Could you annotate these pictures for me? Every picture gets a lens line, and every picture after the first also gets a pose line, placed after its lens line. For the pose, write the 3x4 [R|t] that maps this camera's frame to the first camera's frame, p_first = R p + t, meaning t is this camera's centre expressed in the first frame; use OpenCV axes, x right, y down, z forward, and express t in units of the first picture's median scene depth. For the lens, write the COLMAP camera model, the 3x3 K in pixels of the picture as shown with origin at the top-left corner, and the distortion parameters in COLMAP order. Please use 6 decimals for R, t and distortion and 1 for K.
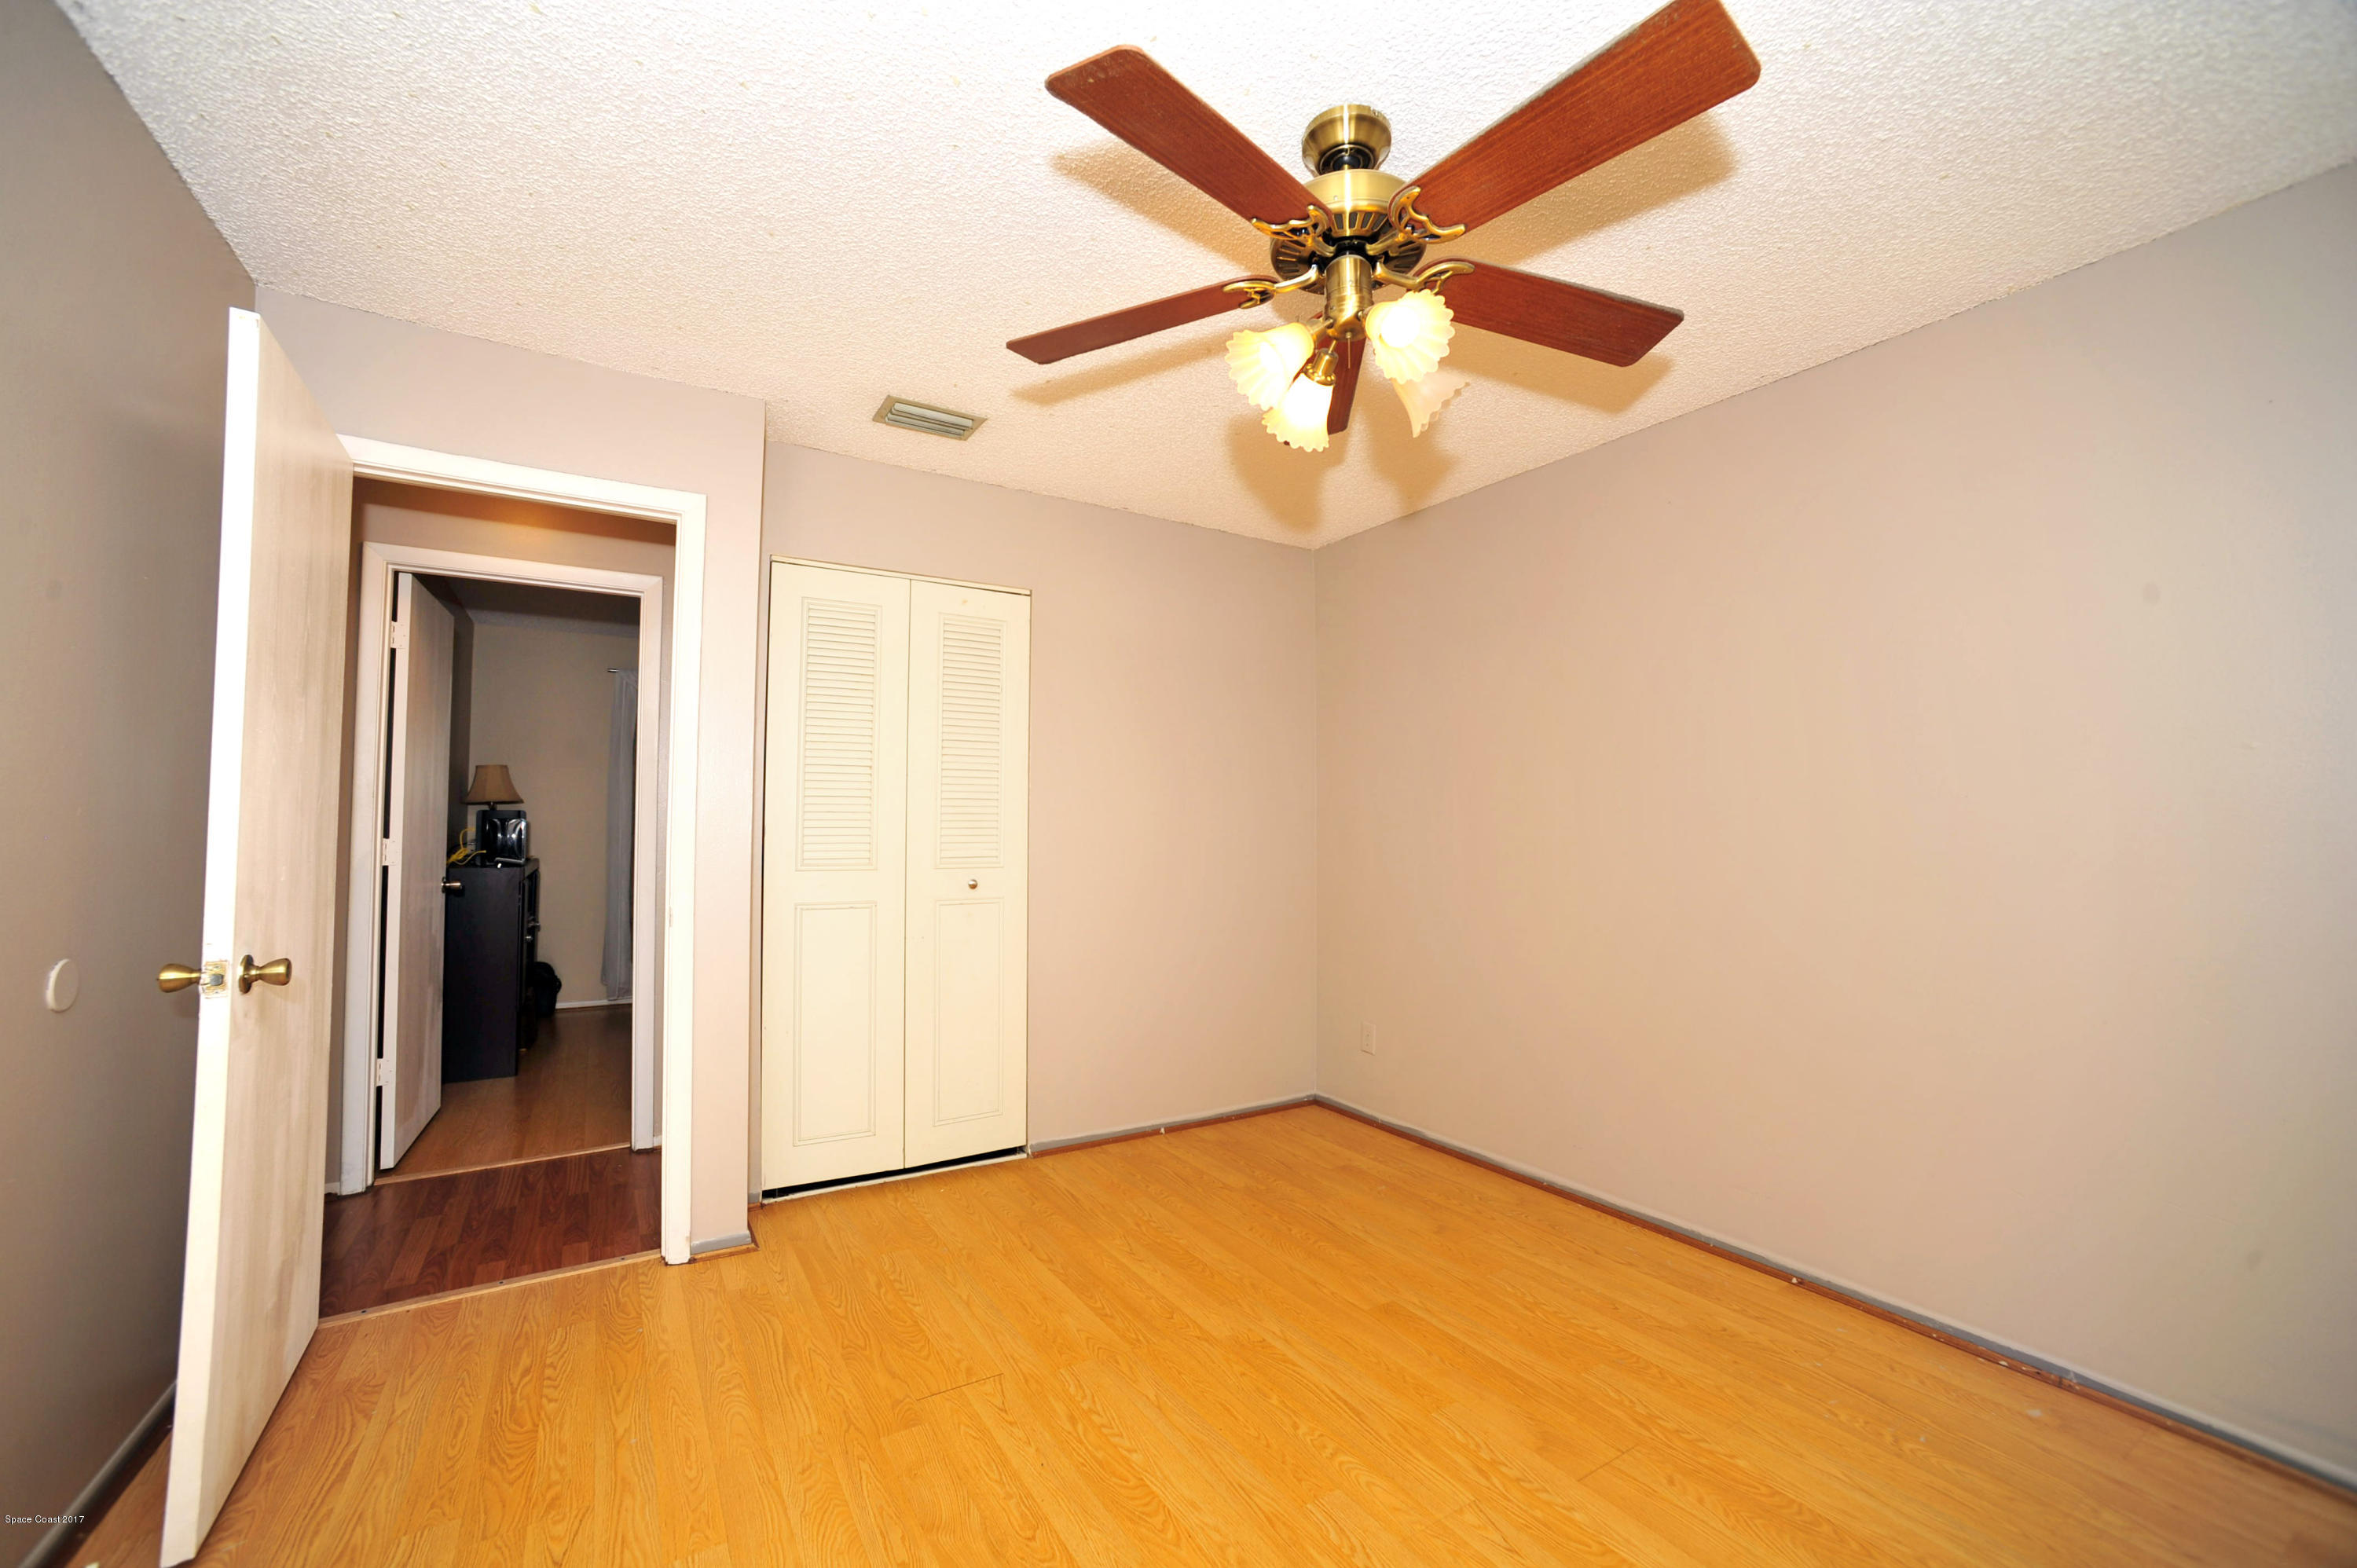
lens RADIAL K [[925.2, 0, 1169.1], [0, 925.2, 792.5], [0, 0, 1]] dist [-0.042517, 0.012169]
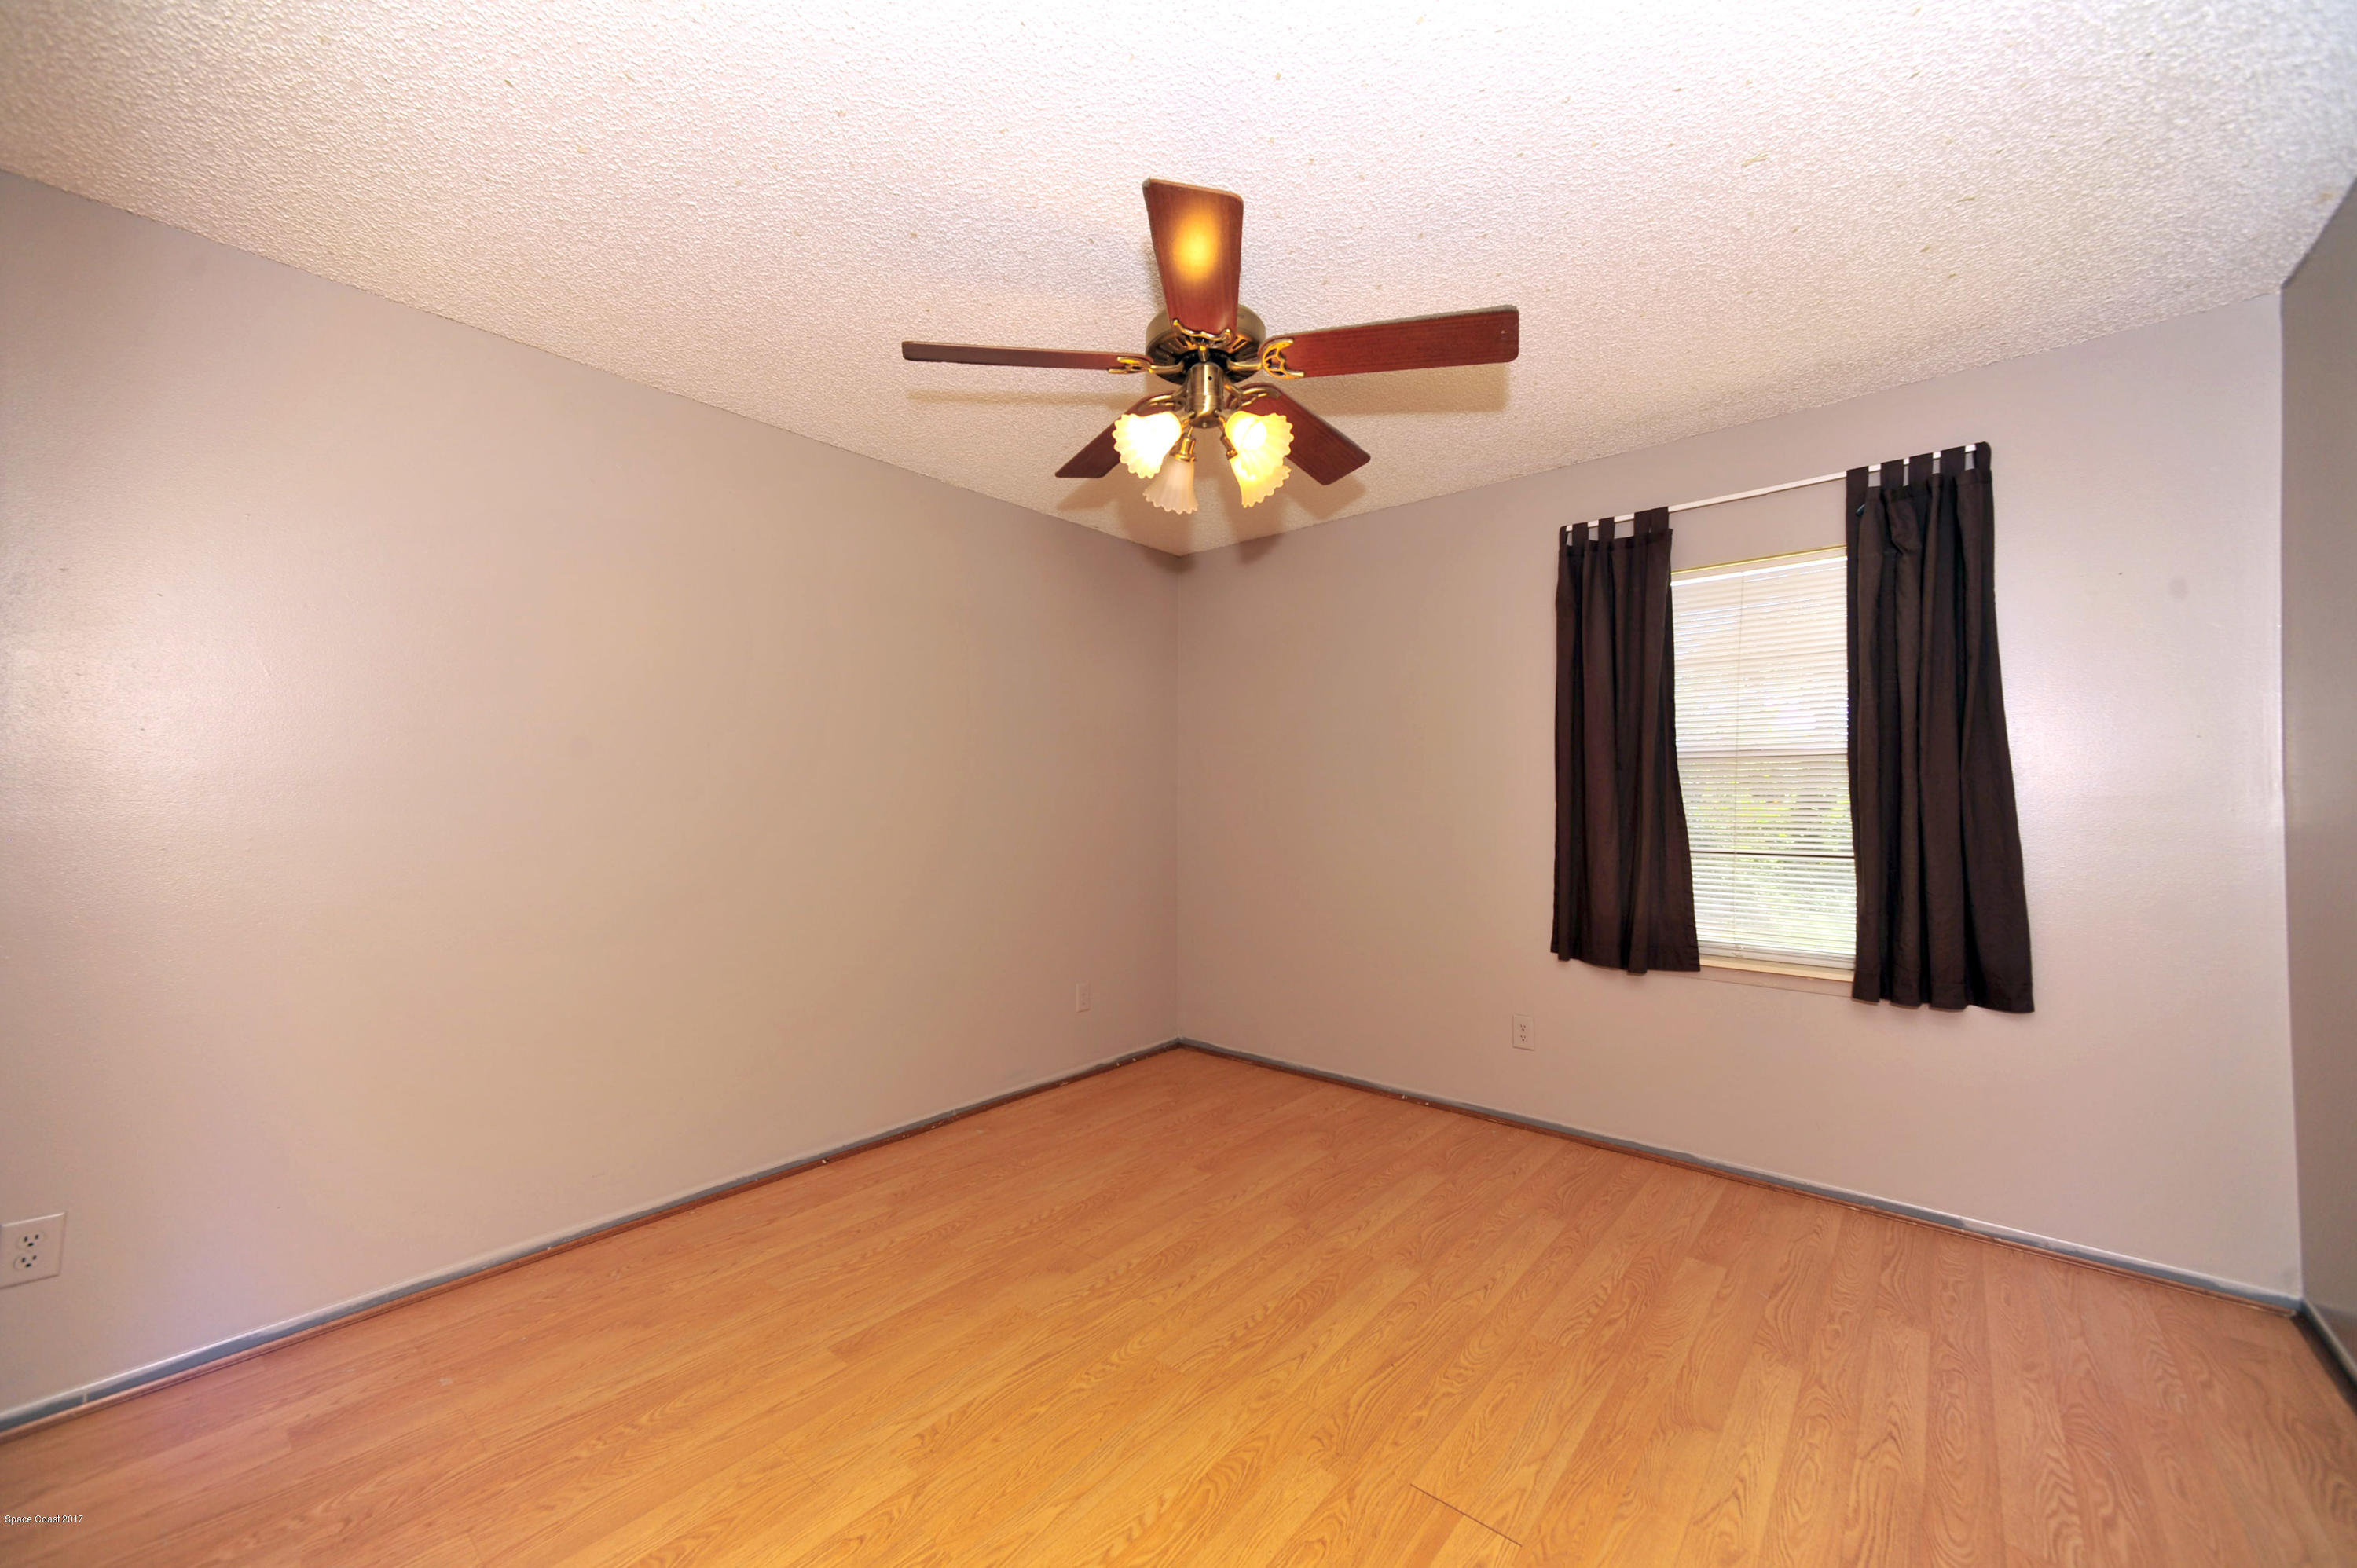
lens RADIAL K [[925.2, 0, 1169.1], [0, 925.2, 792.5], [0, 0, 1]] dist [-0.042517, 0.012169]
pose [[-0.302083, 0.006208, 0.953262, -0.800661], [-0.006784, 0.999939, -0.008662, 0.055165], [-0.953258, -0.009084, -0.302022, 1.161263]]
